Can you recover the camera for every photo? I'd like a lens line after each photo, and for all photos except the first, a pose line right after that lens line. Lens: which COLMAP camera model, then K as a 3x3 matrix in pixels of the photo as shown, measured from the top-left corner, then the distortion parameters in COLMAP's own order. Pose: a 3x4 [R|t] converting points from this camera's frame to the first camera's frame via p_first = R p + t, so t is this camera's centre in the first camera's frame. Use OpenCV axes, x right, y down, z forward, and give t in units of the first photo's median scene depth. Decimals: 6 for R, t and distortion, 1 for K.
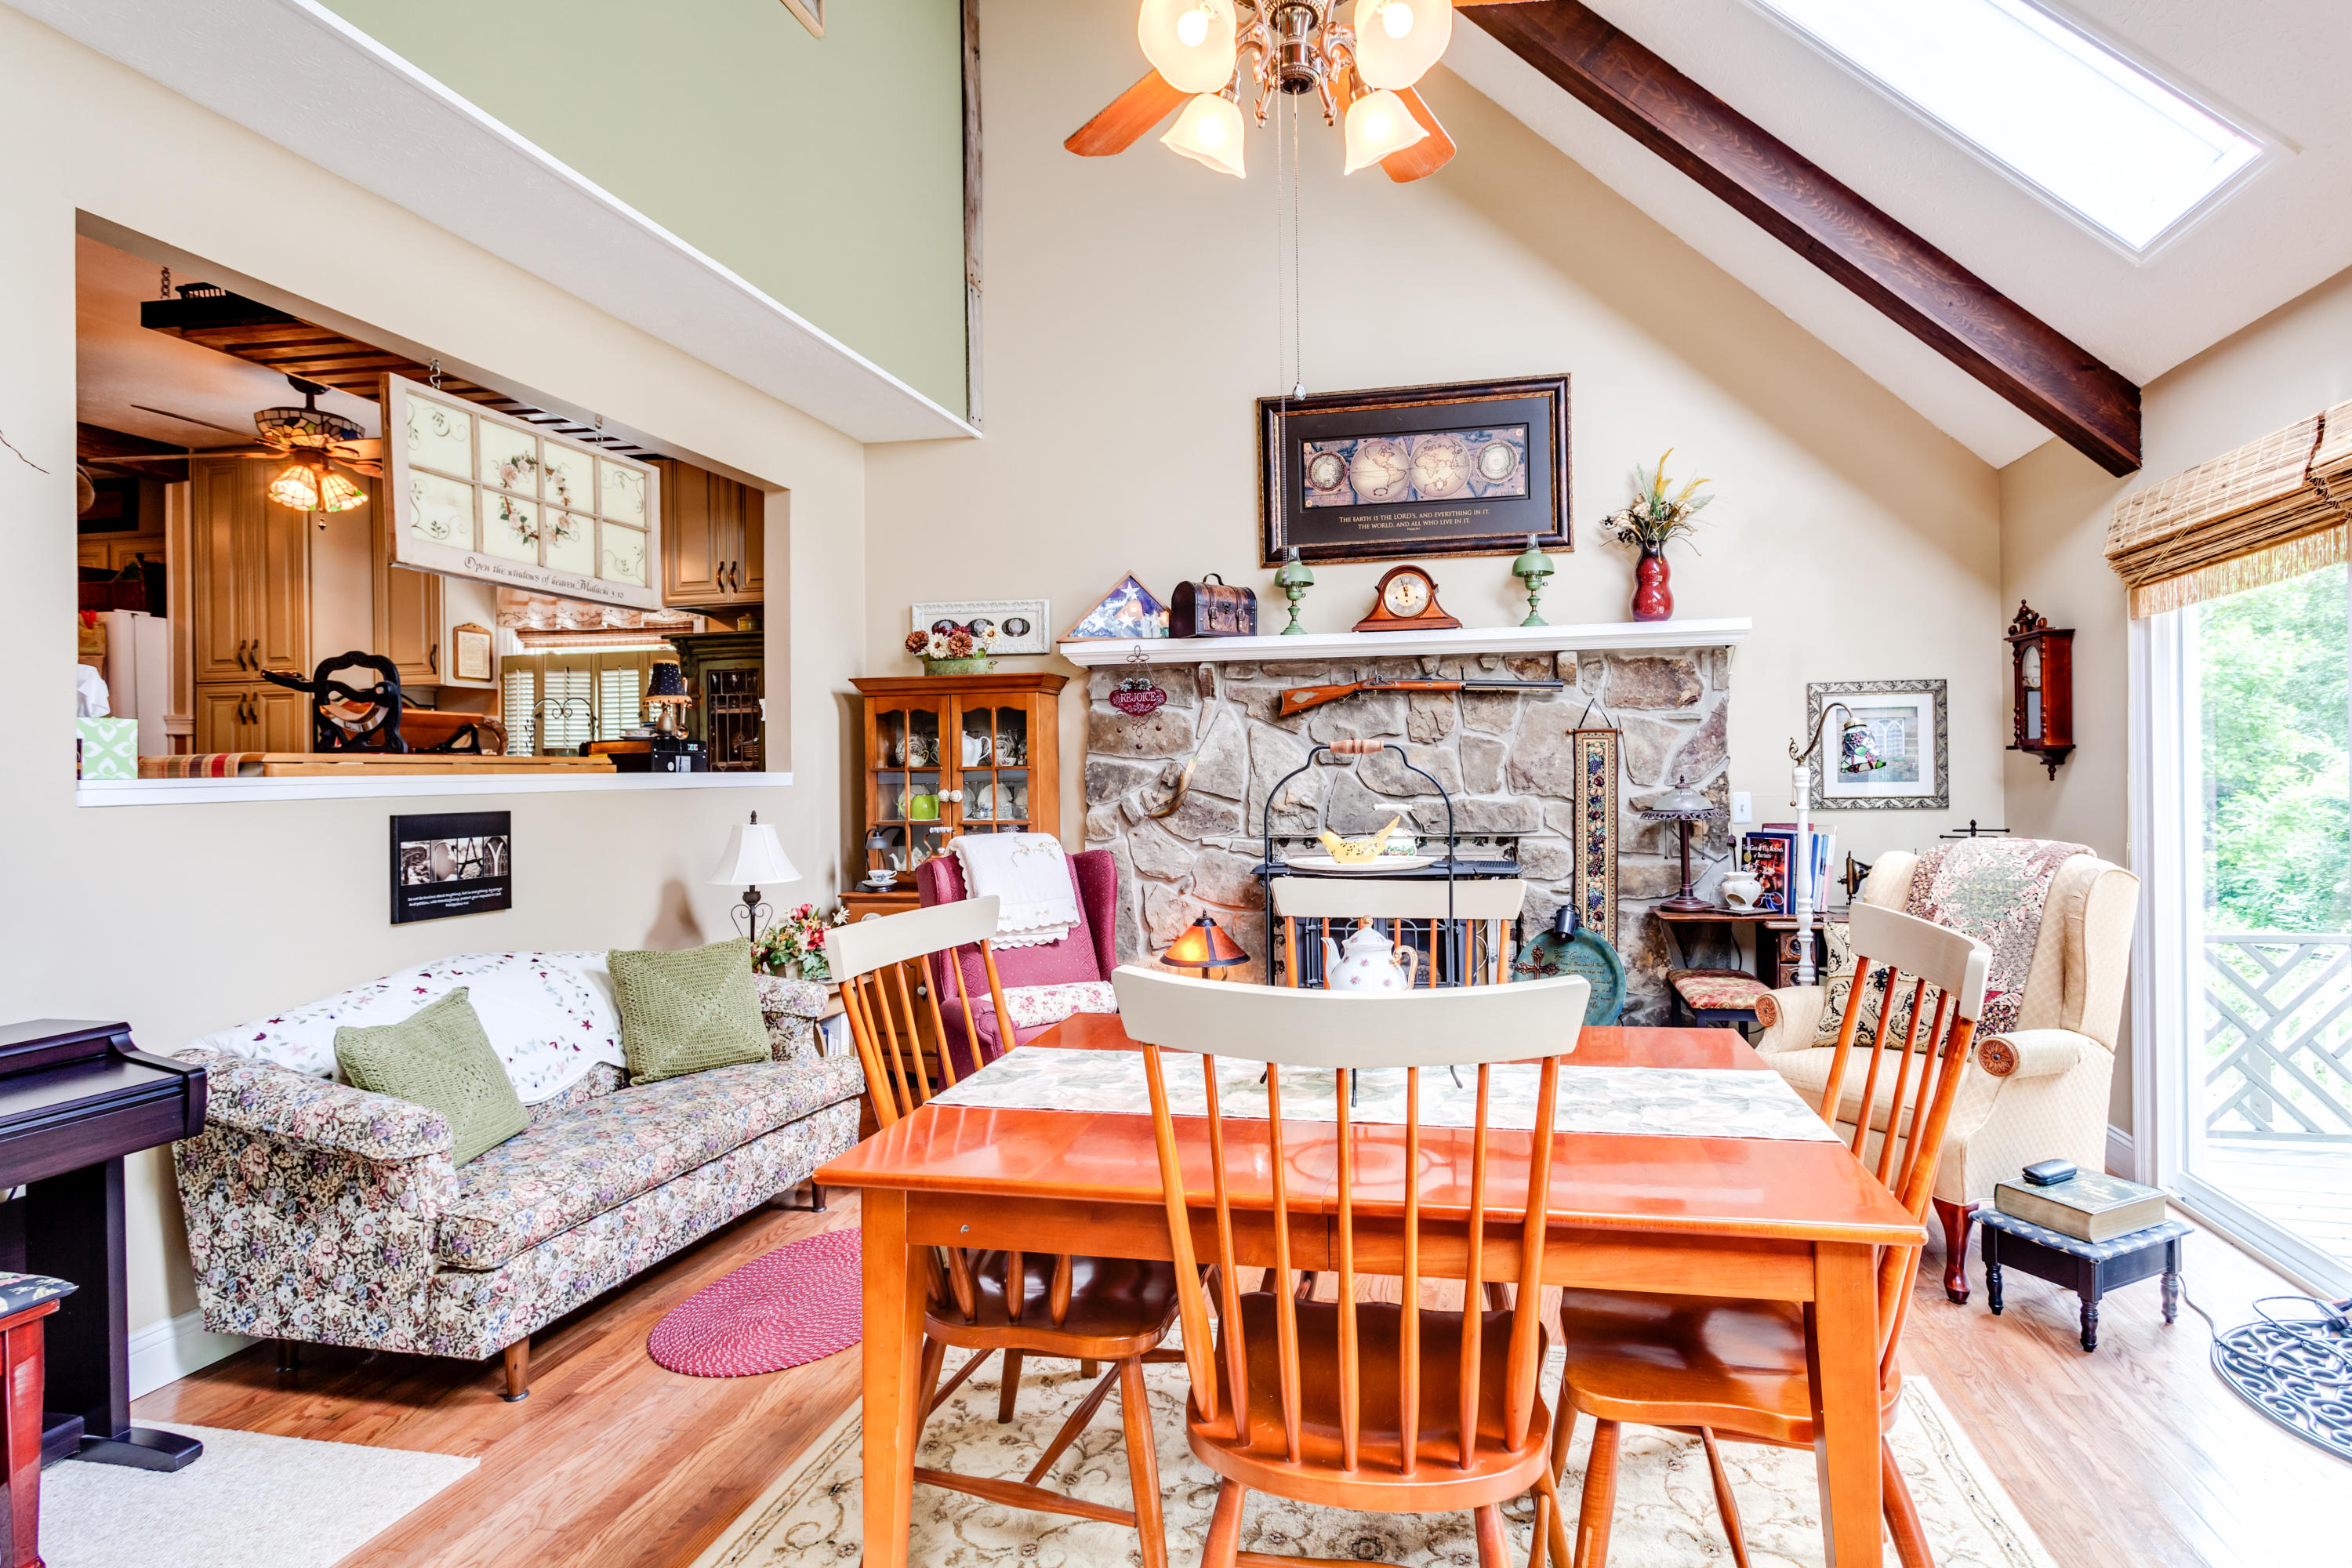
lens RADIAL K [[1178.8, 0, 1258.1], [0, 1178.8, 774.3], [0, 0, 1]] dist [-0.000537, 0.000183]
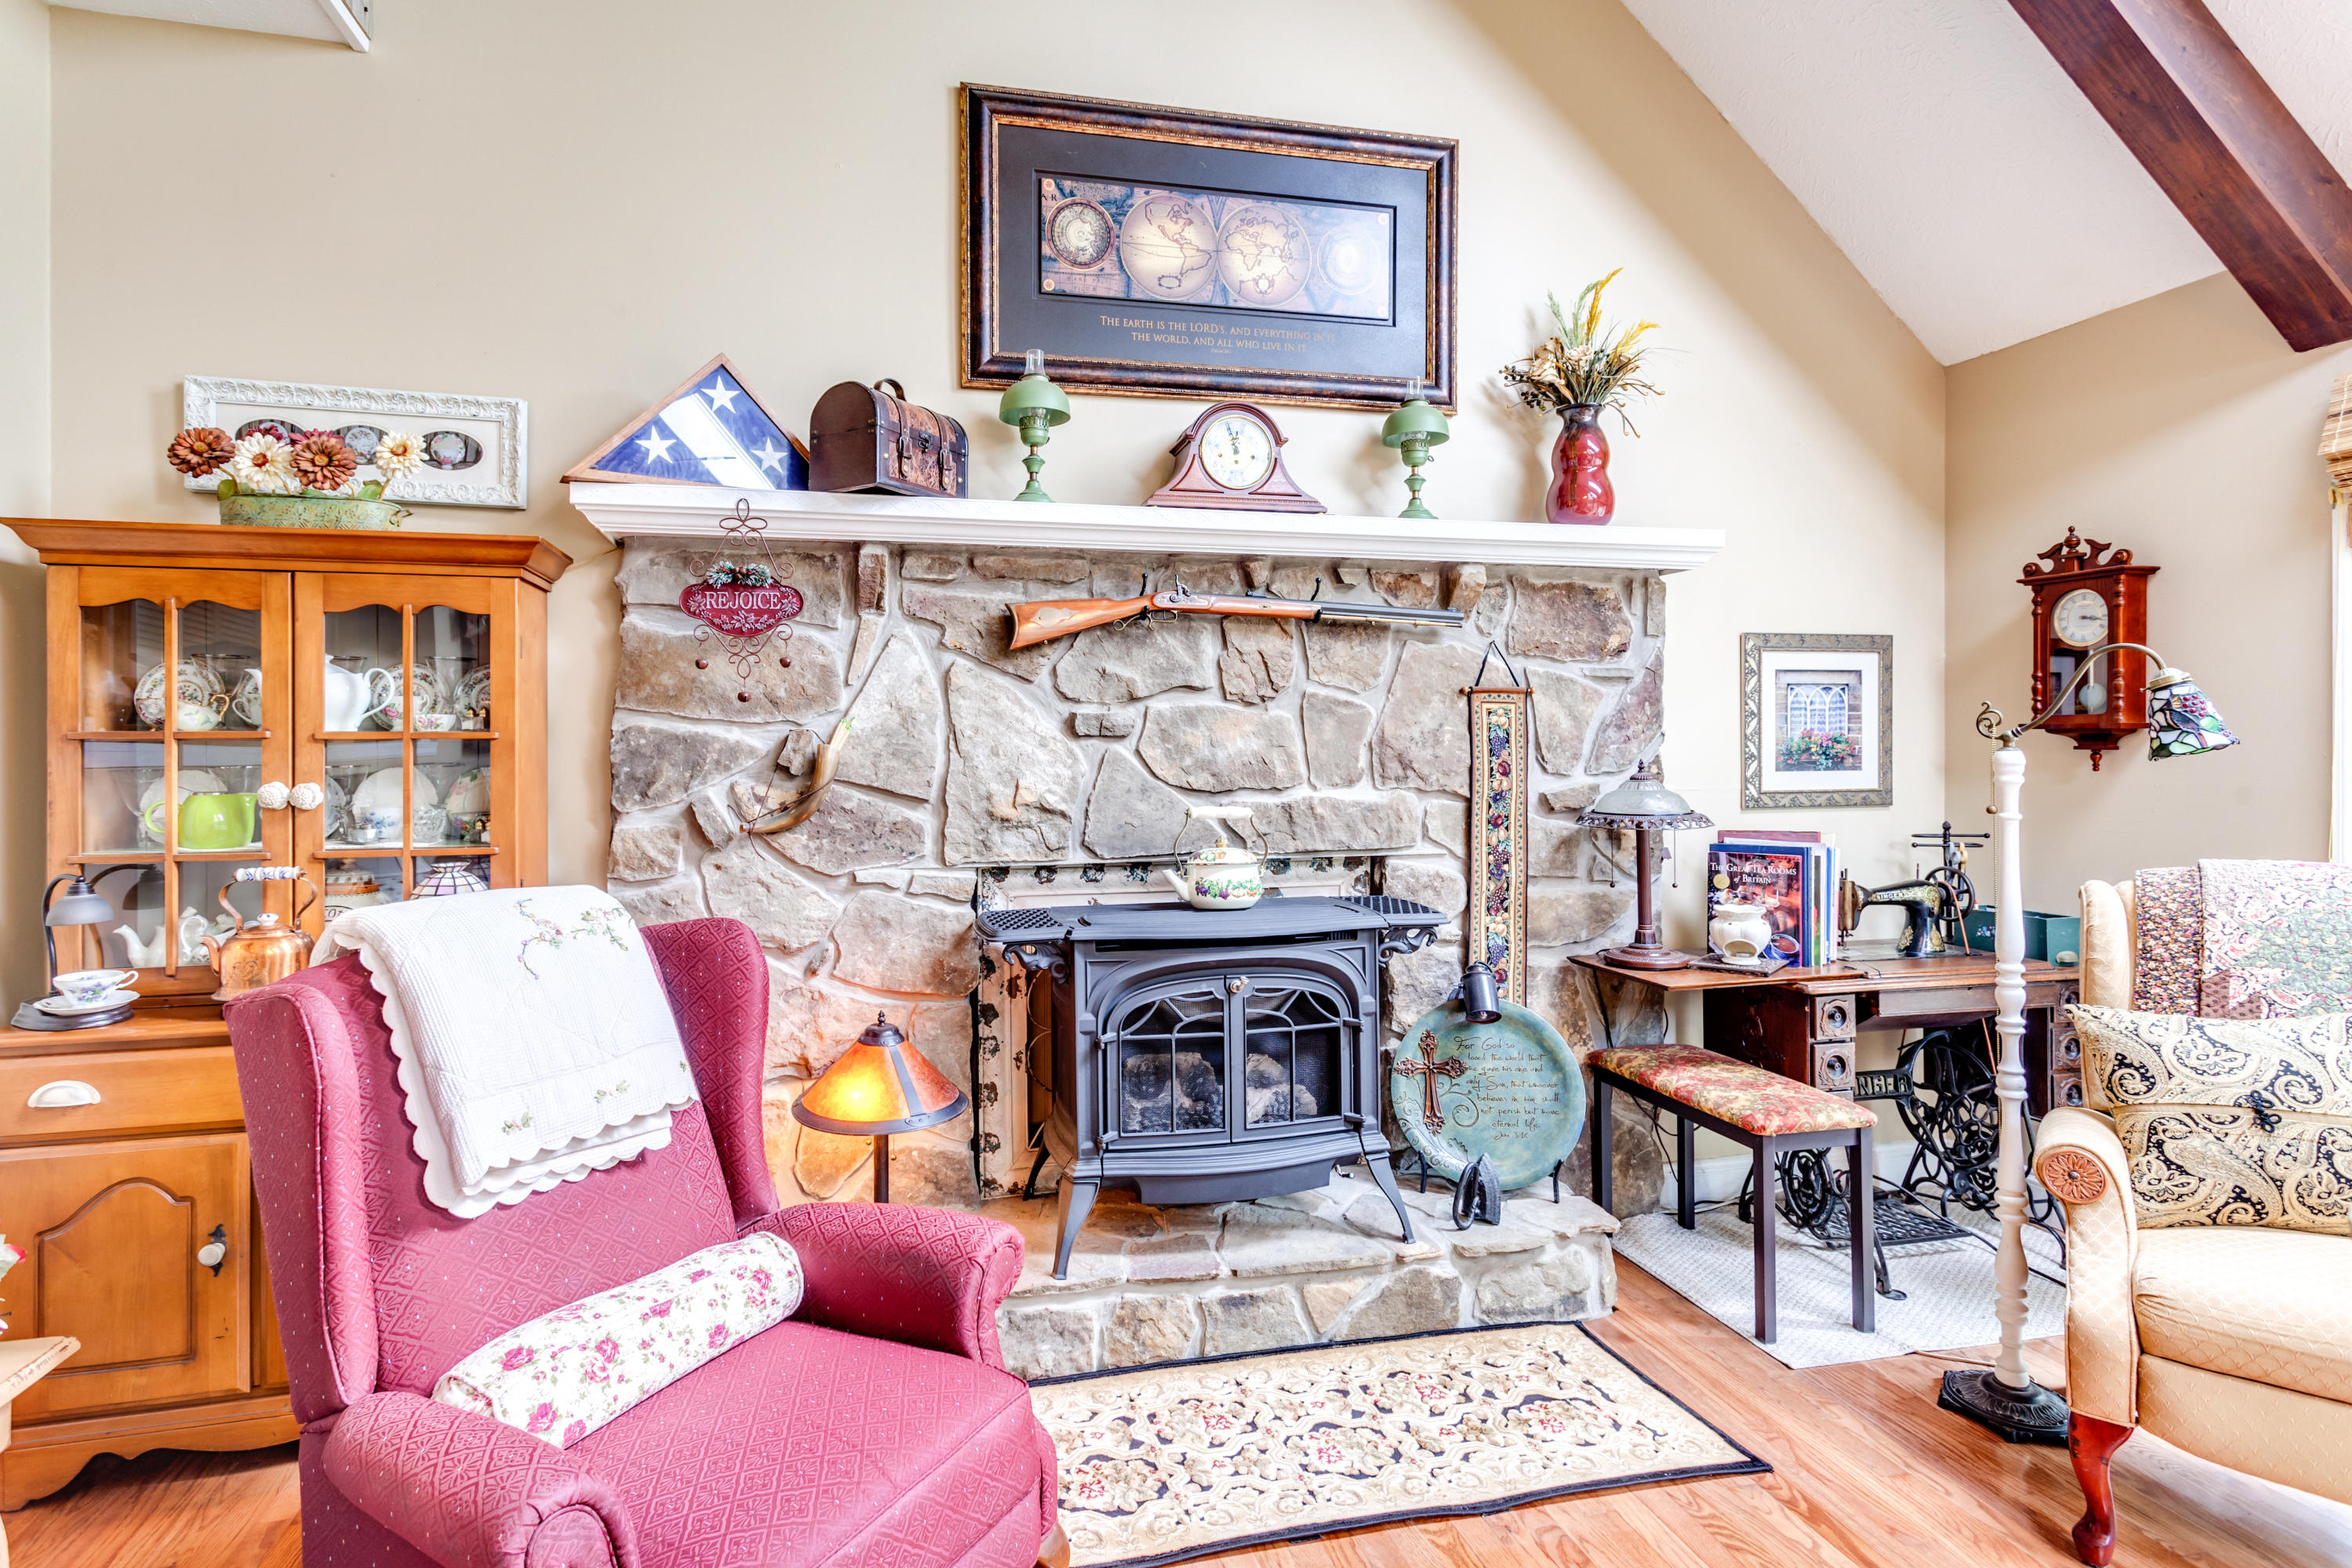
lens RADIAL K [[1228.8, 0, 1172.2], [0, 1228.8, 740.0], [0, 0, 1]] dist [0.003566, 0.001745]
pose [[0.911674, 0.012104, 0.410737, -0.150341], [-0.008248, 0.999904, -0.011159, -0.000584], [-0.410832, 0.006786, 0.911686, 0.439177]]
